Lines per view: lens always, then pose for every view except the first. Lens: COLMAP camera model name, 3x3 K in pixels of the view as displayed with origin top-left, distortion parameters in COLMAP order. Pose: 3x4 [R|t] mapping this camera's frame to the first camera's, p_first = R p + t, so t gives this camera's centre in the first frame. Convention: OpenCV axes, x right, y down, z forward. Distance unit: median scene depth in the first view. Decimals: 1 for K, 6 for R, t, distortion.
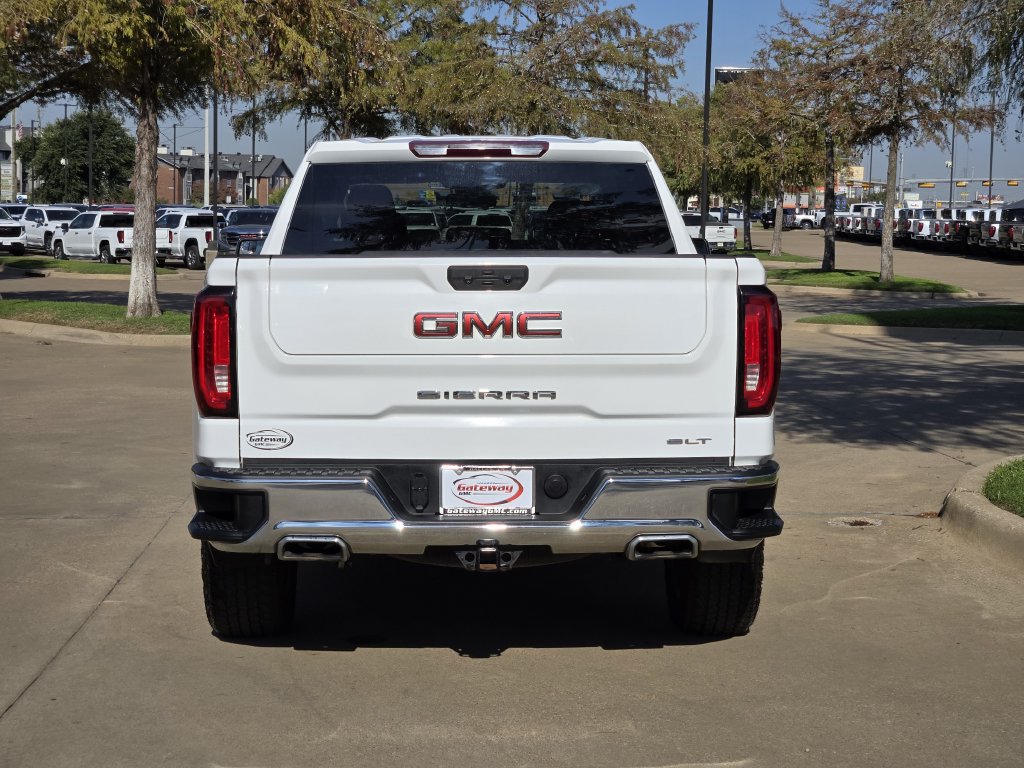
lens RADIAL K [[1821.6, 0, 505.5], [0, 1821.6, 382.5], [0, 0, 1]] dist [0.014239, 0.000000]
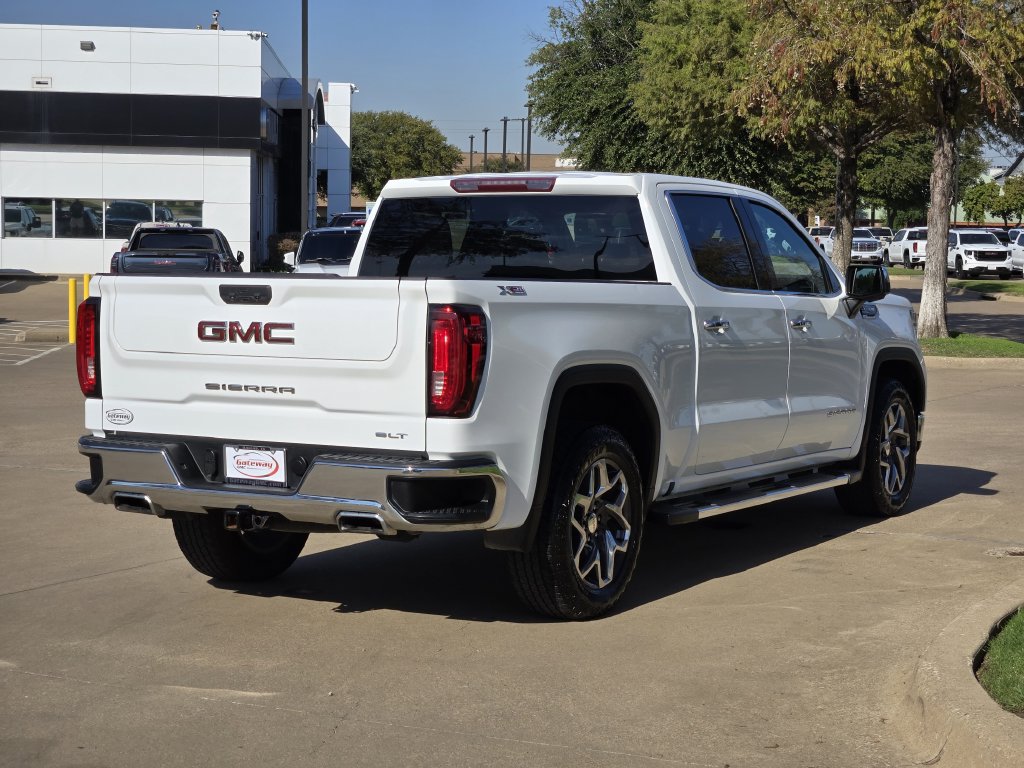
lens RADIAL K [[1821.6, 0, 544.5], [0, 1821.6, 362.4], [0, 0, 1]] dist [0.014239, 0.000000]
pose [[0.839518, 0.033305, -0.542310, 0.822034], [-0.046488, 0.998862, -0.010622, -0.007064], [0.541339, 0.034129, 0.840111, 0.065261]]
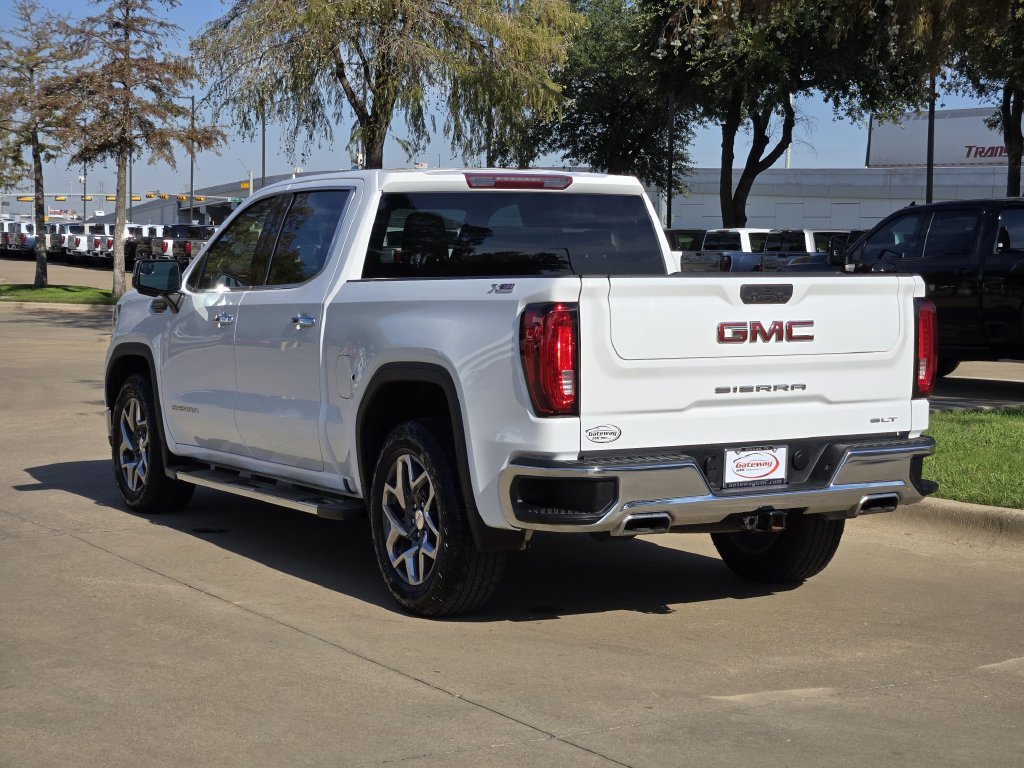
lens RADIAL K [[1821.6, 0, 508.9], [0, 1821.6, 383.8], [0, 0, 1]] dist [0.014239, 0.000000]
pose [[0.894975, -0.031885, 0.444976, -0.703130], [0.035291, 0.999377, 0.000631, -0.003275], [-0.444719, 0.015139, 0.895542, -0.026180]]
